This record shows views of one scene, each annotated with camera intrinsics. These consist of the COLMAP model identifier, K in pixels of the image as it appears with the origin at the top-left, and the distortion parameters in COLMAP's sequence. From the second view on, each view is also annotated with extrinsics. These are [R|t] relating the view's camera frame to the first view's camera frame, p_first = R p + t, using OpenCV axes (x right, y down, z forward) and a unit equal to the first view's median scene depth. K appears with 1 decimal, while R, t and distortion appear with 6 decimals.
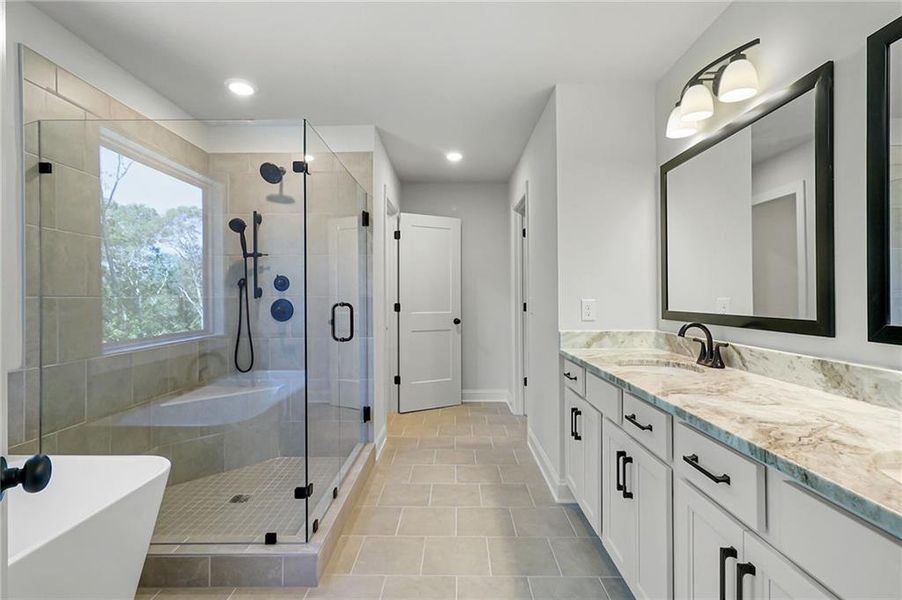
lens RADIAL K [[422.1, 0, 452.8], [0, 422.1, 300.3], [0, 0, 1]] dist [-0.000492, 0.000413]
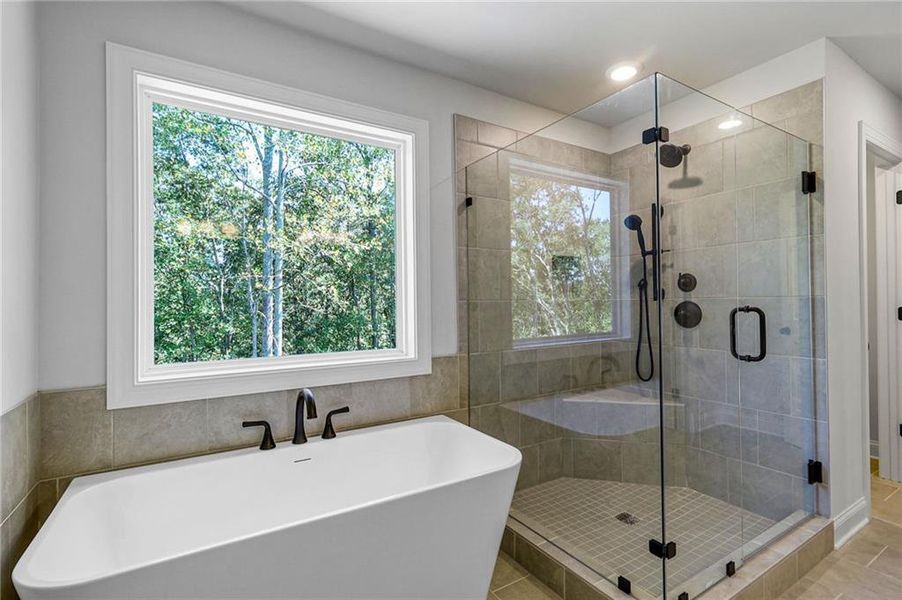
lens RADIAL K [[422.1, 0, 452.8], [0, 422.1, 300.3], [0, 0, 1]] dist [-0.000492, 0.000413]
pose [[0.523996, -0.003635, -0.851713, 0.074380], [0.001966, 0.999993, -0.003058, -0.003567], [0.851718, -0.000072, 0.524000, 0.173613]]
